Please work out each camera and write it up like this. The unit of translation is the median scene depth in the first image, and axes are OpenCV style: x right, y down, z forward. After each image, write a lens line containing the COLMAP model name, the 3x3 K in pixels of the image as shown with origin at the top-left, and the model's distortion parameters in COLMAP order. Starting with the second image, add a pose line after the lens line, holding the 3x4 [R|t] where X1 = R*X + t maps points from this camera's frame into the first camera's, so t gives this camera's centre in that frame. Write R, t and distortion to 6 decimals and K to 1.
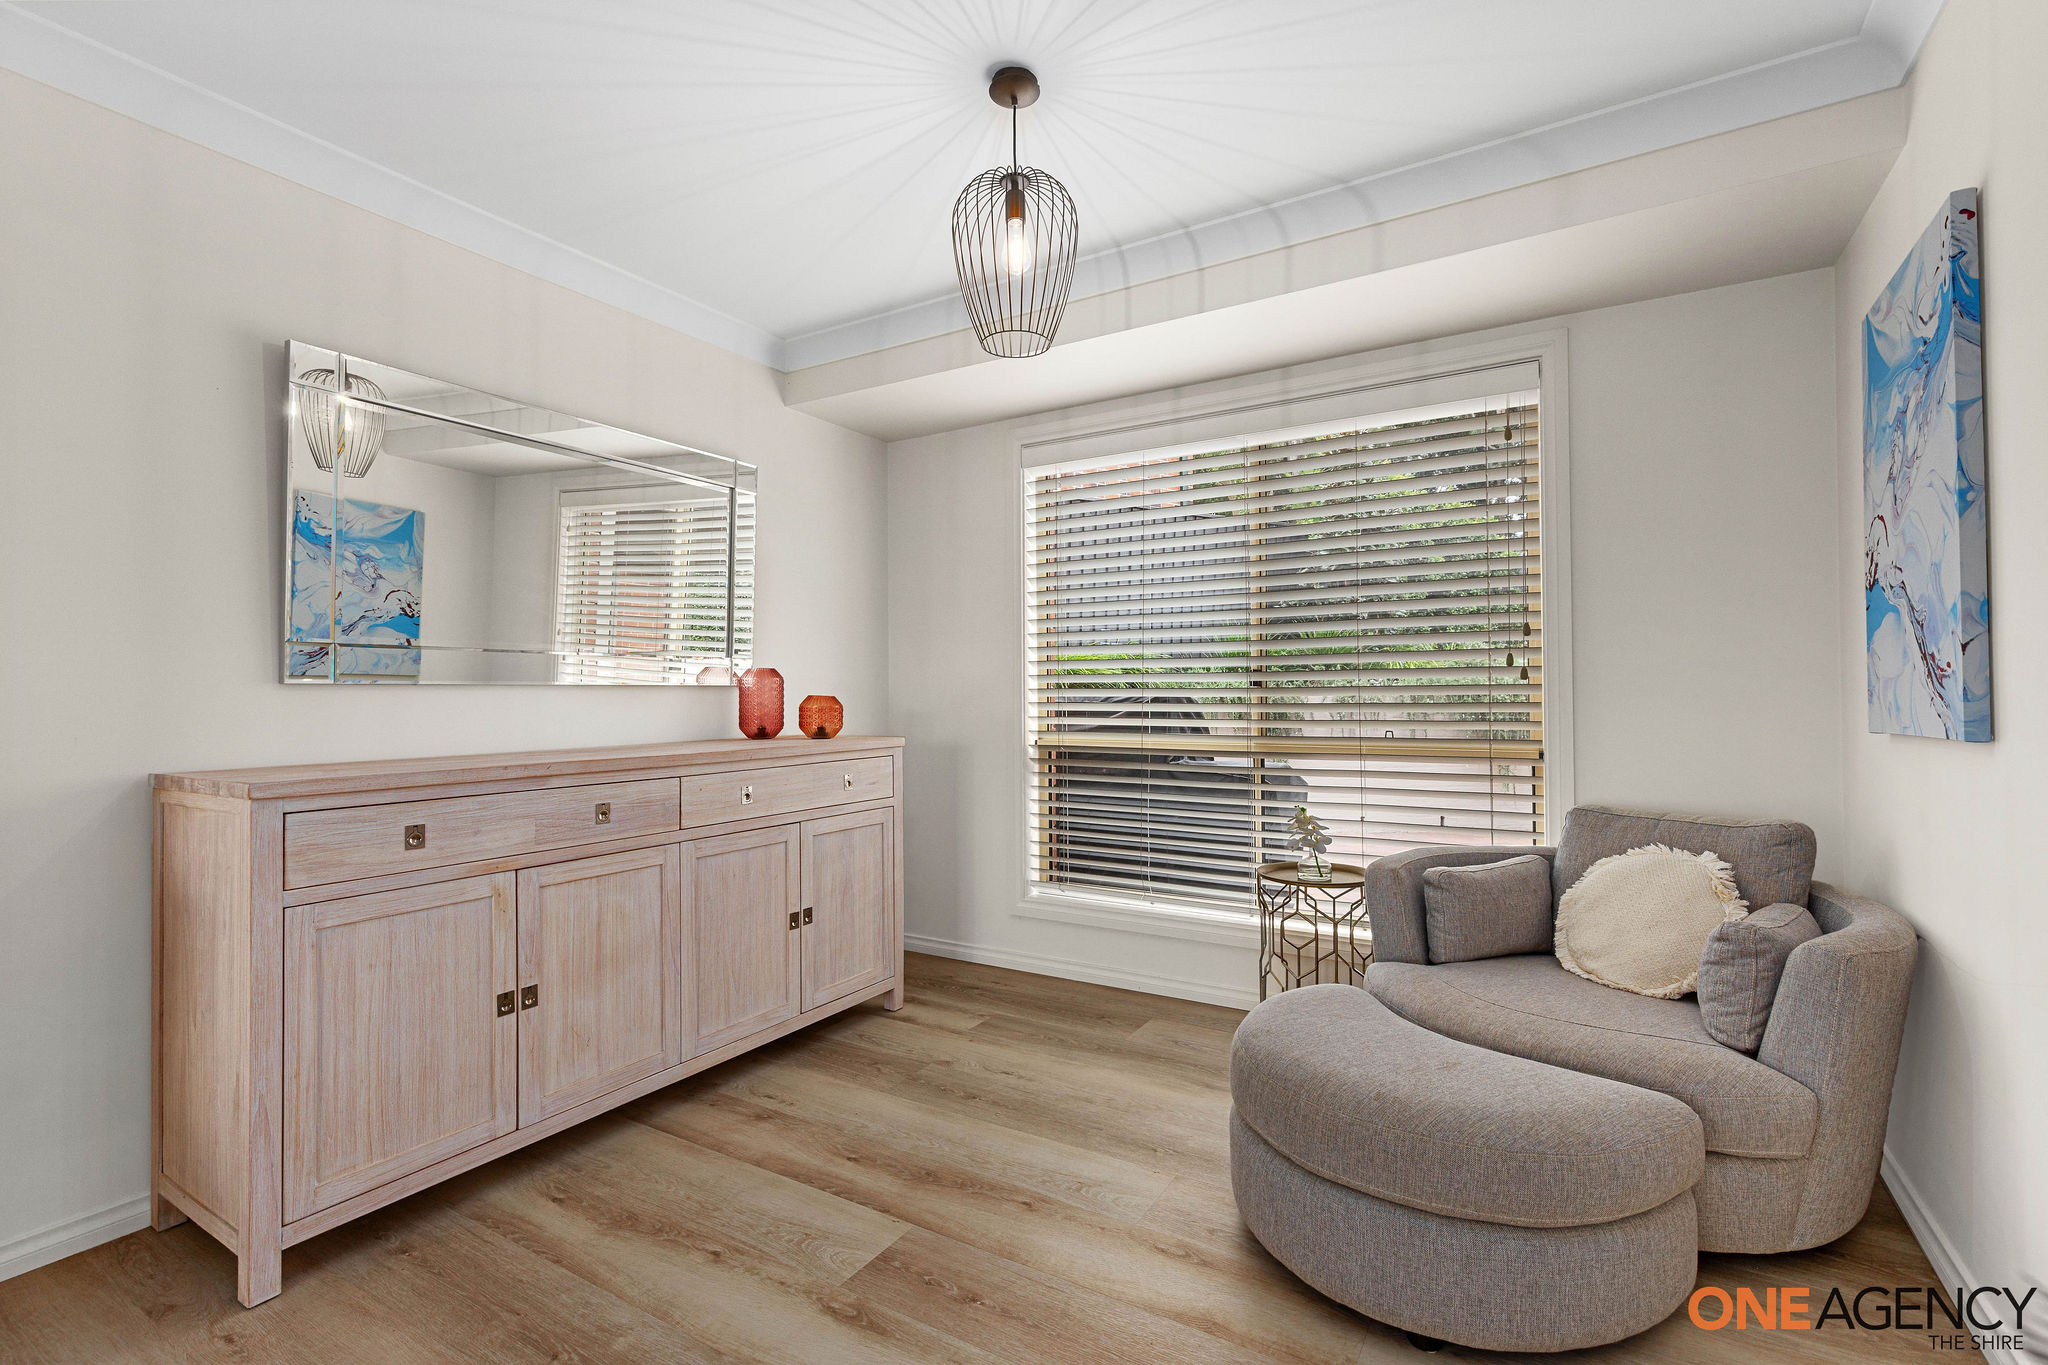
lens RADIAL K [[918.3, 0, 1031.6], [0, 918.3, 688.4], [0, 0, 1]] dist [-0.001894, -0.000520]
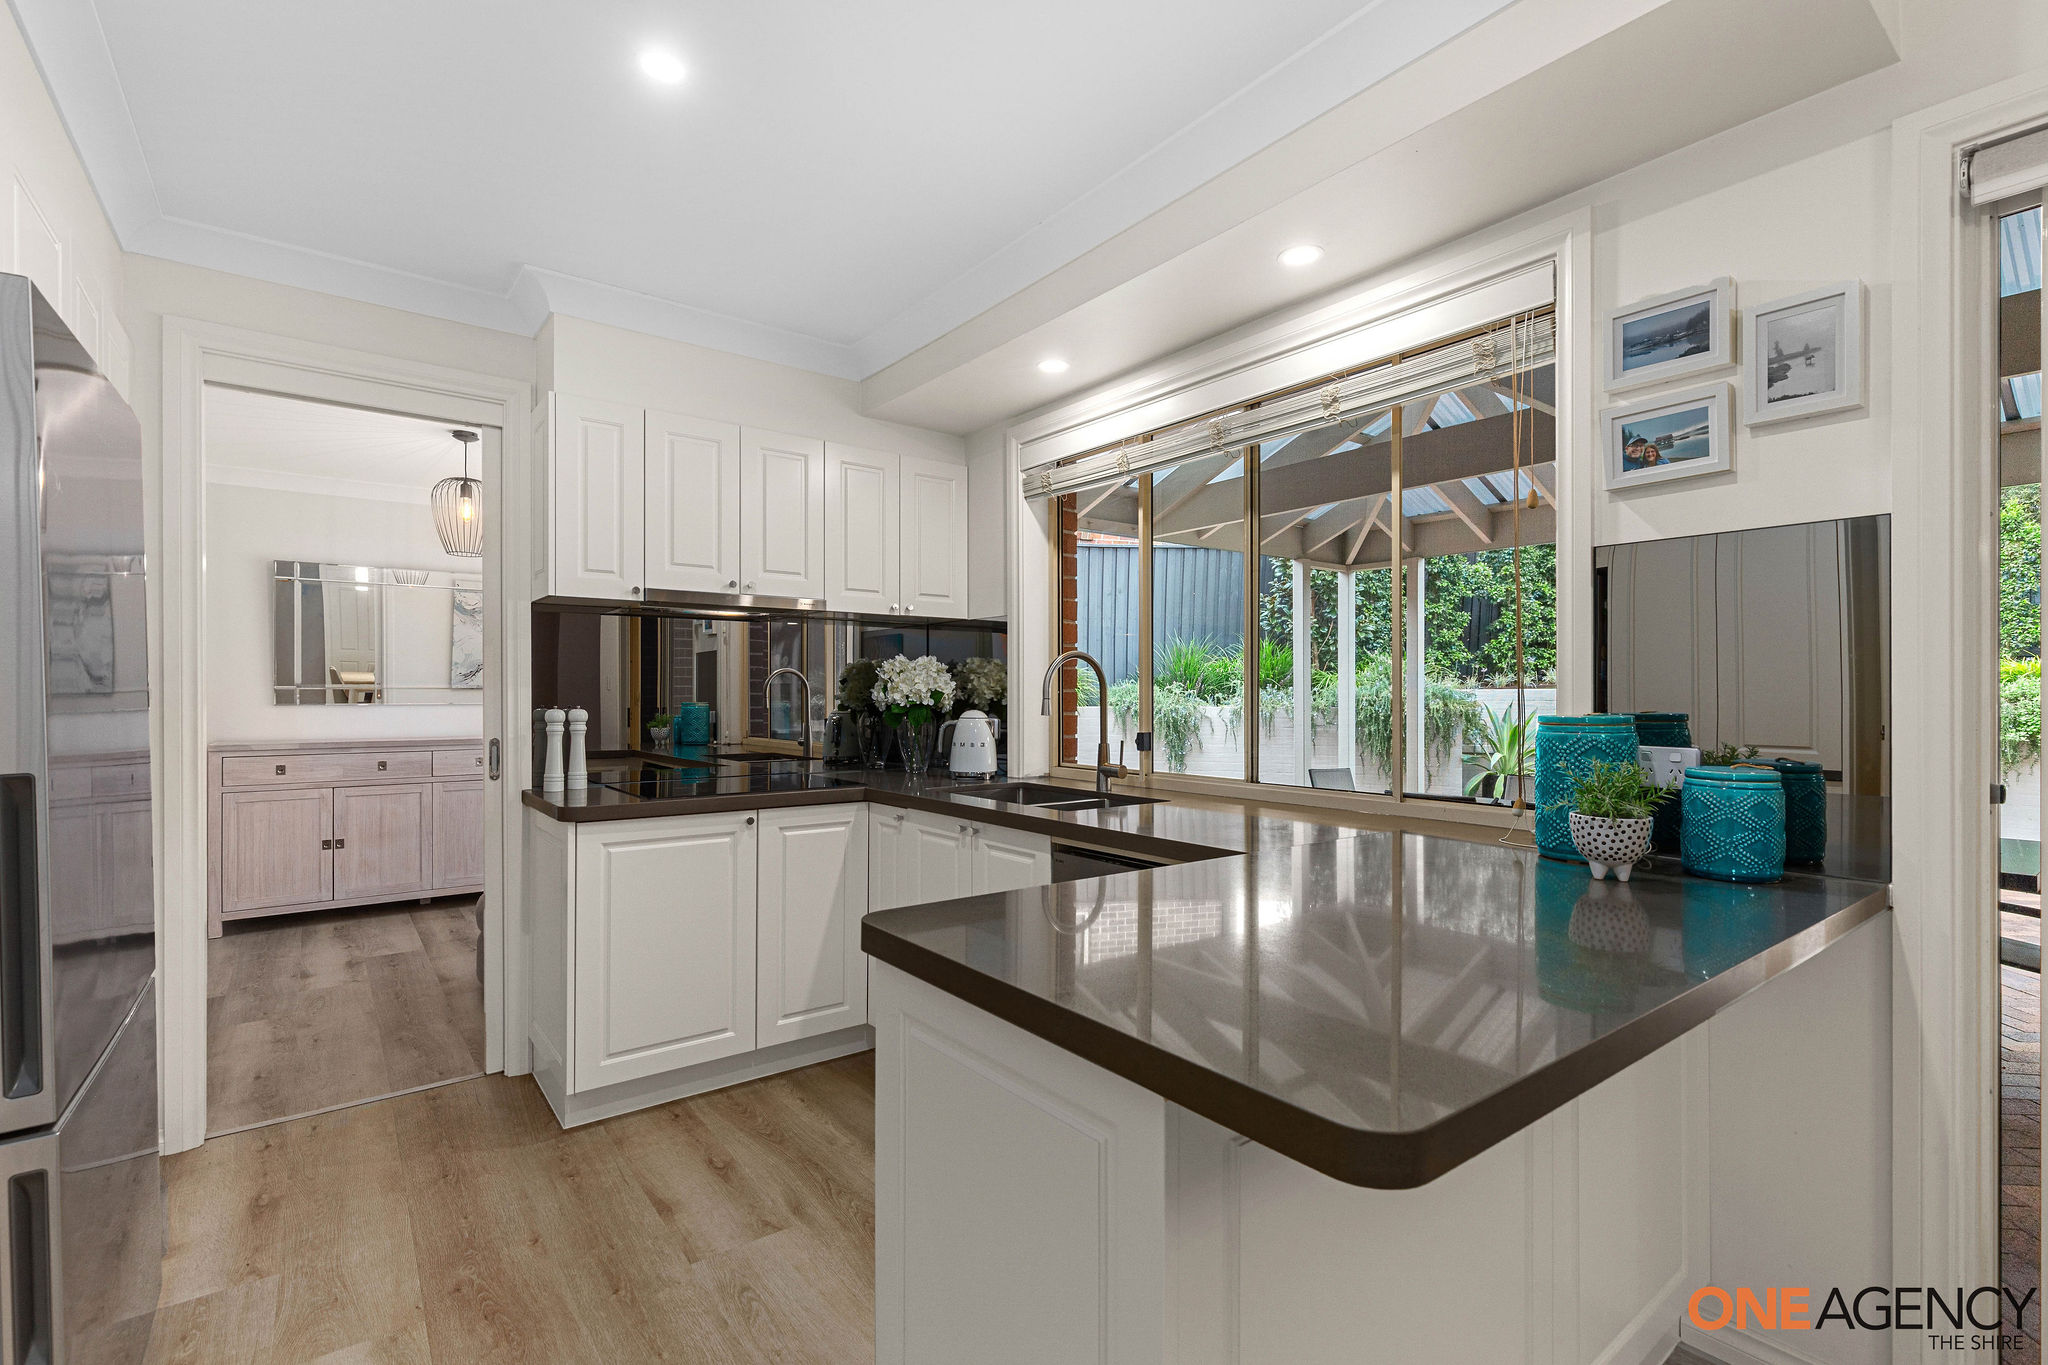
lens RADIAL K [[918.3, 0, 1015.5], [0, 918.3, 676.7], [0, 0, 1]] dist [-0.001894, -0.000520]
pose [[0.926566, 0.002807, -0.376121, 1.838871], [-0.005671, 0.999963, -0.006509, -0.074235], [0.376089, 0.008164, 0.926548, -0.481657]]
